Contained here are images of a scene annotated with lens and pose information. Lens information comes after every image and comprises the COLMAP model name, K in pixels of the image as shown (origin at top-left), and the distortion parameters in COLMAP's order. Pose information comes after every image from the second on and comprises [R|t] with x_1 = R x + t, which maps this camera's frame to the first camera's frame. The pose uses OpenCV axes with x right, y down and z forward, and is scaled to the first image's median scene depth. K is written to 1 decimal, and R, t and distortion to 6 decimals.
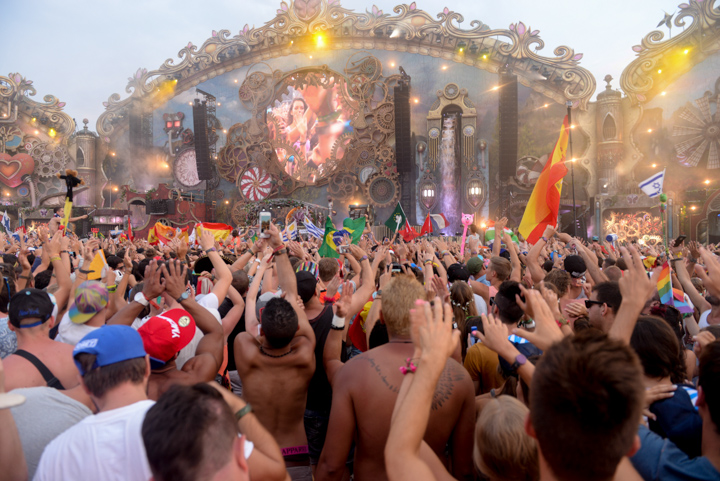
lens RADIAL K [[491.4, 0, 361.9], [0, 491.4, 241.7], [0, 0, 1]] dist [-0.048201, -0.002065]
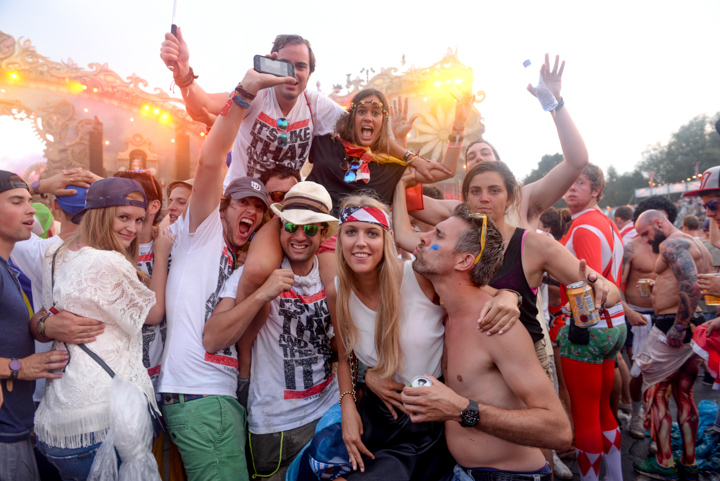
lens RADIAL K [[491.4, 0, 361.9], [0, 491.4, 241.2], [0, 0, 1]] dist [-0.048201, -0.002065]
pose [[0.798982, -0.001002, 0.601354, -0.108326], [0.020531, 0.999461, -0.025613, 0.003925], [-0.601004, 0.032811, 0.798572, -0.346797]]
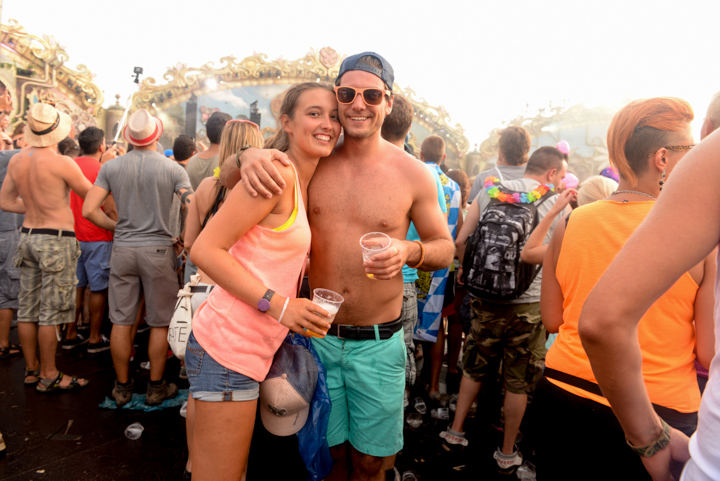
lens RADIAL K [[491.4, 0, 363.6], [0, 491.4, 241.5], [0, 0, 1]] dist [-0.048201, -0.002065]
pose [[0.753331, -0.007879, 0.657594, -1.042404], [-0.071494, 0.993021, 0.093801, -0.083249], [-0.653744, -0.117678, 0.747510, -0.236927]]
